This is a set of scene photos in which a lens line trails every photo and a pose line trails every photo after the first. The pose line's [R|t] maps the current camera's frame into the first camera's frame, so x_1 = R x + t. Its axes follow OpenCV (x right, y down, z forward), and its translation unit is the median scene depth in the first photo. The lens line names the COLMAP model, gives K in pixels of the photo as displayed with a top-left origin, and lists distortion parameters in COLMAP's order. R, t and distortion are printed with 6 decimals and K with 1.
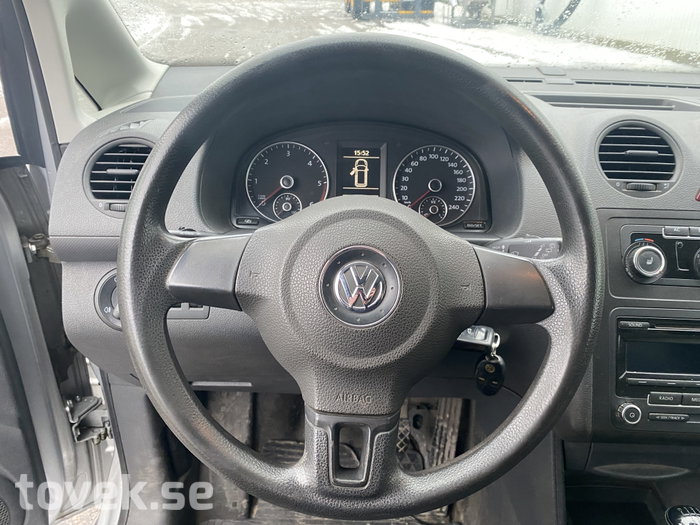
lens RADIAL K [[544.1, 0, 339.5], [0, 544.1, 262.4], [0, 0, 1]] dist [0.060627, -0.081356]
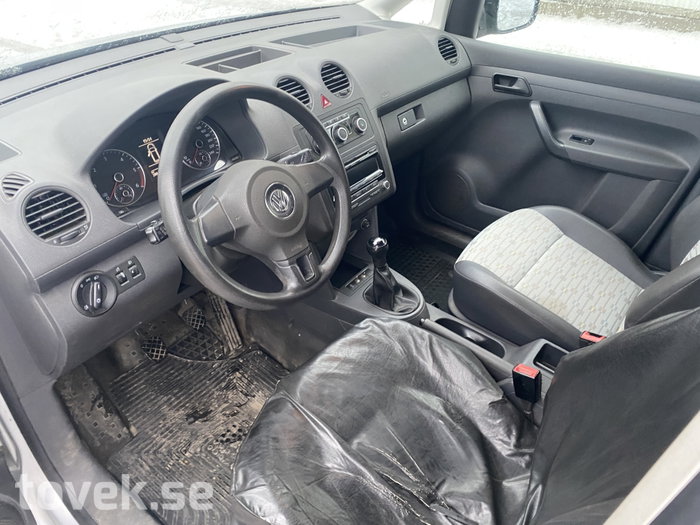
lens RADIAL K [[544.1, 0, 339.5], [0, 544.1, 262.4], [0, 0, 1]] dist [0.060627, -0.081356]
pose [[0.610581, -0.484145, 0.626733, -0.778831], [0.363614, 0.874411, 0.321232, -0.210990], [-0.703546, 0.031751, 0.709941, -0.436536]]
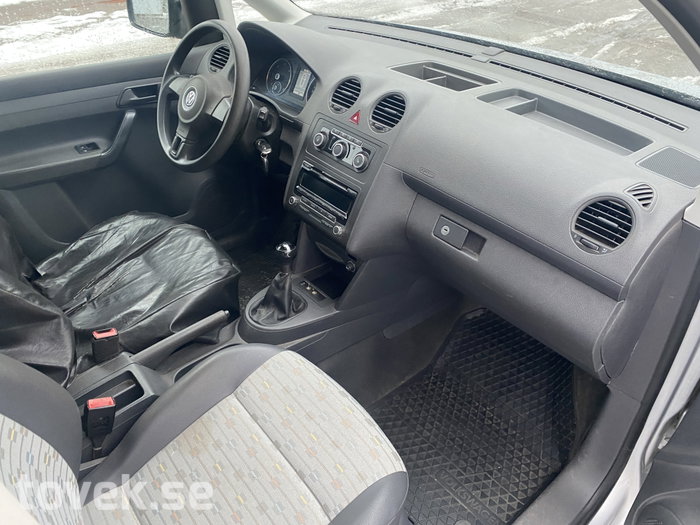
lens RADIAL K [[544.1, 0, 339.5], [0, 544.1, 262.4], [0, 0, 1]] dist [0.060627, -0.081356]
pose [[0.631938, 0.415292, -0.654360, 1.913905], [-0.331324, 0.908034, 0.256316, -0.122197], [0.700627, 0.054830, 0.711418, -0.405937]]
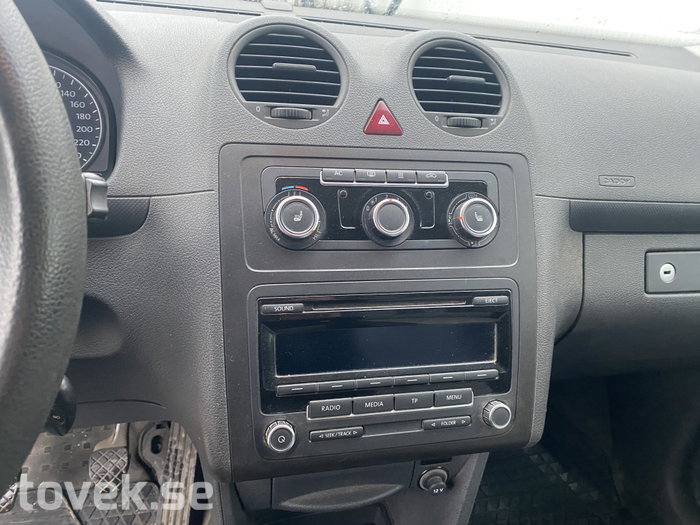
lens RADIAL K [[544.1, 0, 339.5], [0, 544.1, 262.4], [0, 0, 1]] dist [0.060627, -0.081356]
pose [[0.964636, -0.056728, 0.257410, 0.365595], [0.053433, 0.998375, 0.019782, 0.038088], [-0.258114, -0.005328, 0.966100, 0.264573]]
